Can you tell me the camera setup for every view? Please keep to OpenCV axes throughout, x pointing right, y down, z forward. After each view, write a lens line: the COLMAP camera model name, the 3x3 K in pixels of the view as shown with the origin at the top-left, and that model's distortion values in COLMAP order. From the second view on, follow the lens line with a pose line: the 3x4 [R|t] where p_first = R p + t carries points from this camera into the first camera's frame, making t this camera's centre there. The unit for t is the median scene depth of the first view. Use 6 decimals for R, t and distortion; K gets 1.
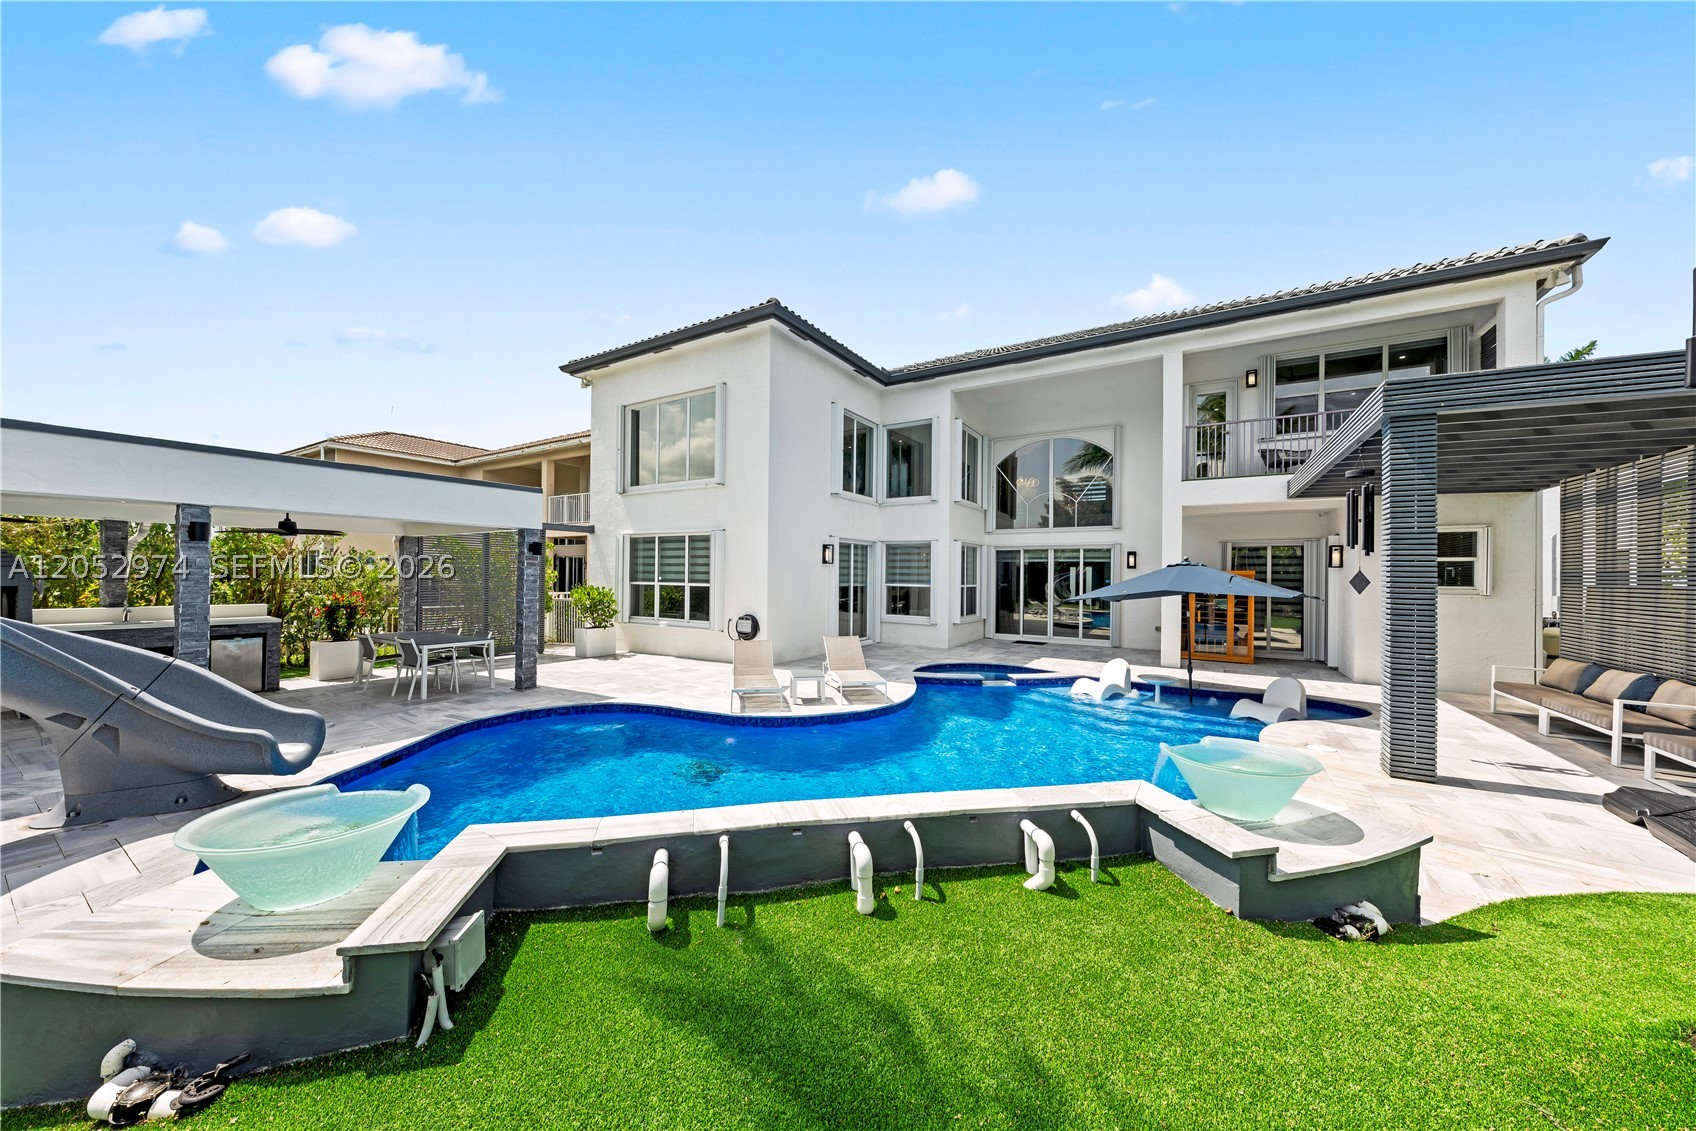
lens RADIAL K [[577.7, 0, 847.5], [0, 577.7, 571.7], [0, 0, 1]] dist [-0.000457, -0.000041]
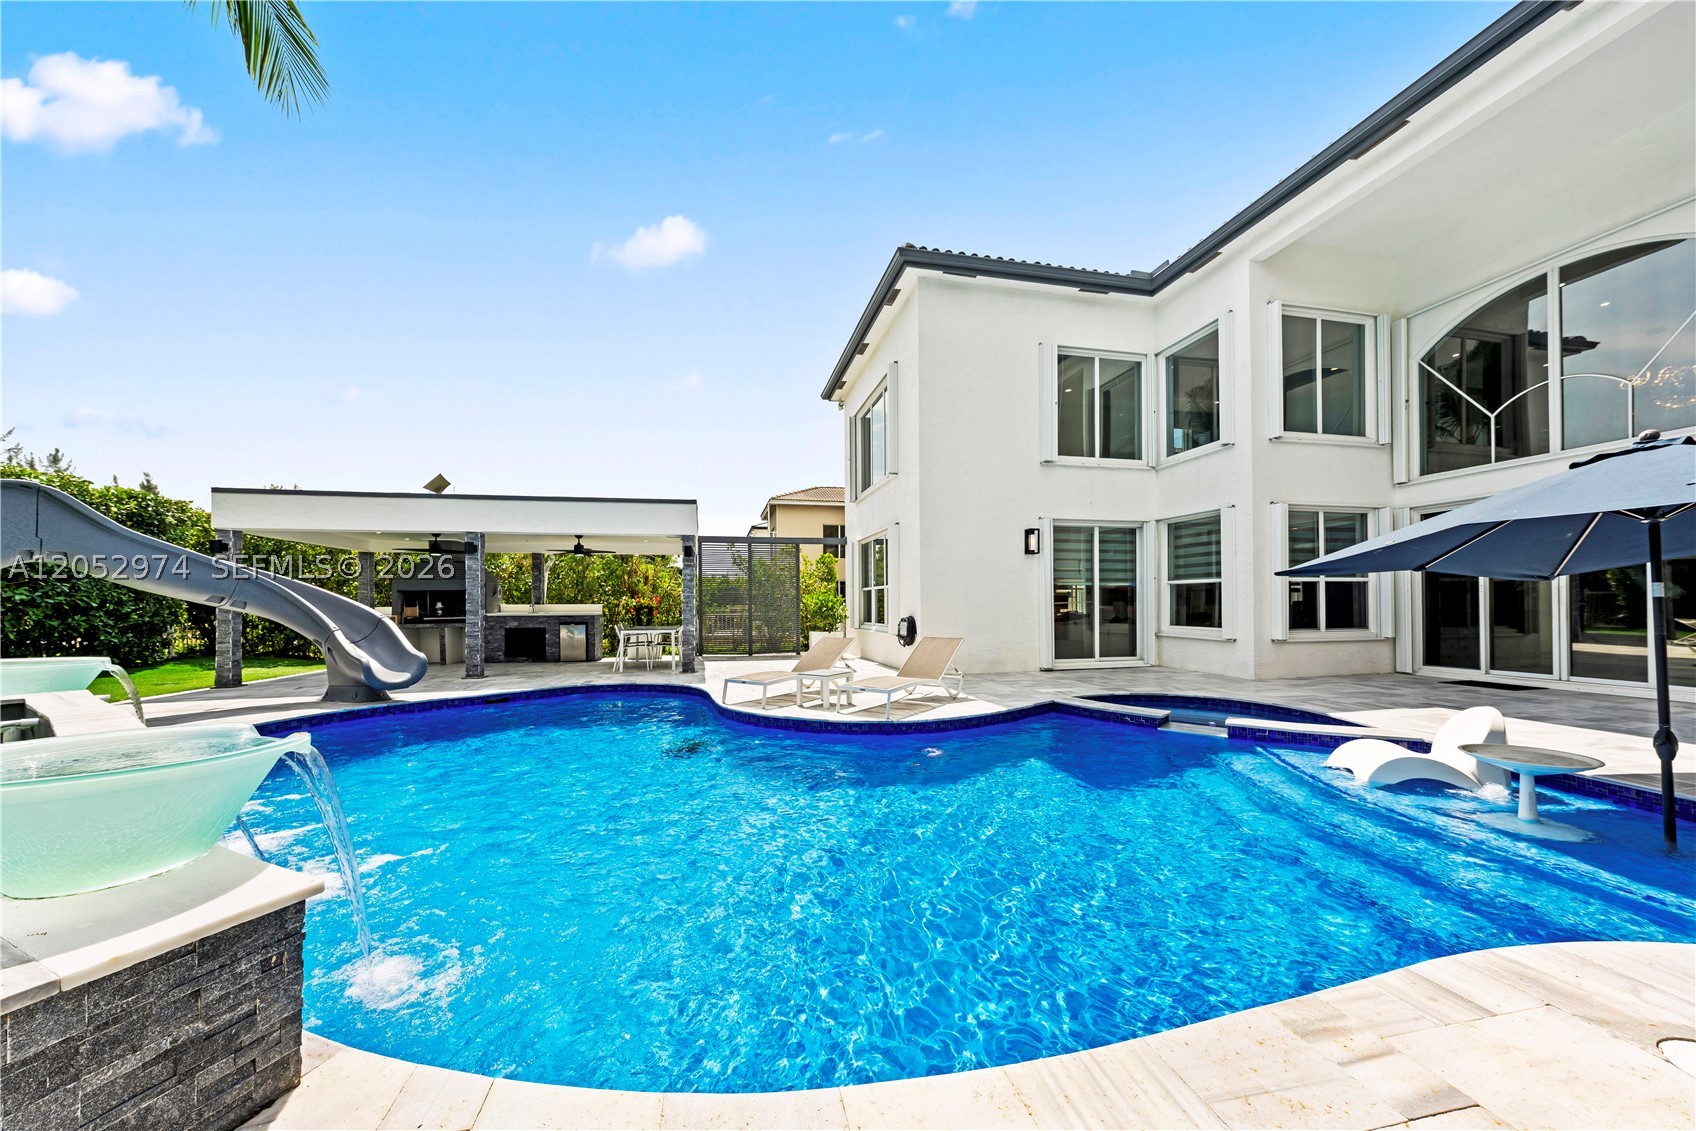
lens RADIAL K [[591.1, 0, 840.5], [0, 591.1, 600.0], [0, 0, 1]] dist [-0.000390, 0.000023]
pose [[0.692037, -0.021295, -0.721548, 0.331523], [0.018846, 0.999757, -0.011432, 0.048181], [0.721616, -0.005687, 0.692270, 0.251902]]
